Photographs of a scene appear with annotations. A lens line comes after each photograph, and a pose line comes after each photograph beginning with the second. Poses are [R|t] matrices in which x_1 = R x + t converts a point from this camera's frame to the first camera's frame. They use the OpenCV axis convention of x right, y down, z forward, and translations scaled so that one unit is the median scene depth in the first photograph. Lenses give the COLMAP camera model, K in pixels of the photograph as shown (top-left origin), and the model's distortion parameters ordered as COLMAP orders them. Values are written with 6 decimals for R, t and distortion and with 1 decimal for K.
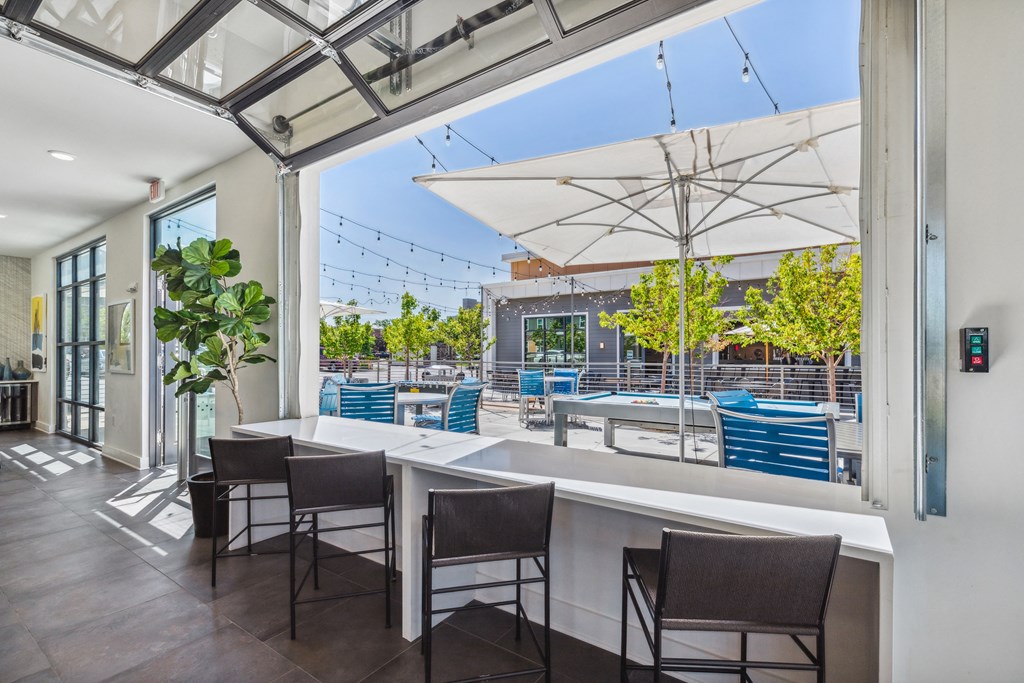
lens RADIAL K [[468.2, 0, 515.0], [0, 468.2, 351.4], [0, 0, 1]] dist [-0.000324, 0.002060]
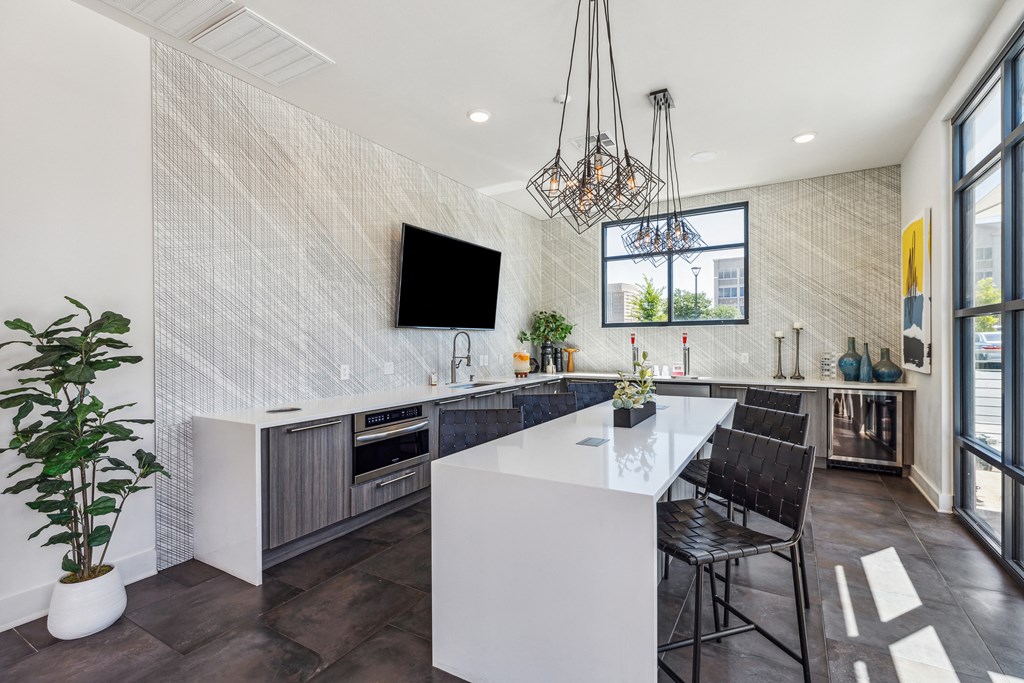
lens RADIAL K [[468.2, 0, 515.0], [0, 468.2, 340.9], [0, 0, 1]] dist [-0.000324, 0.002060]
pose [[0.080045, 0.002871, -0.996787, -0.542866], [0.009278, 0.999950, 0.003626, 0.004634], [0.996748, -0.009539, 0.080014, 0.524877]]
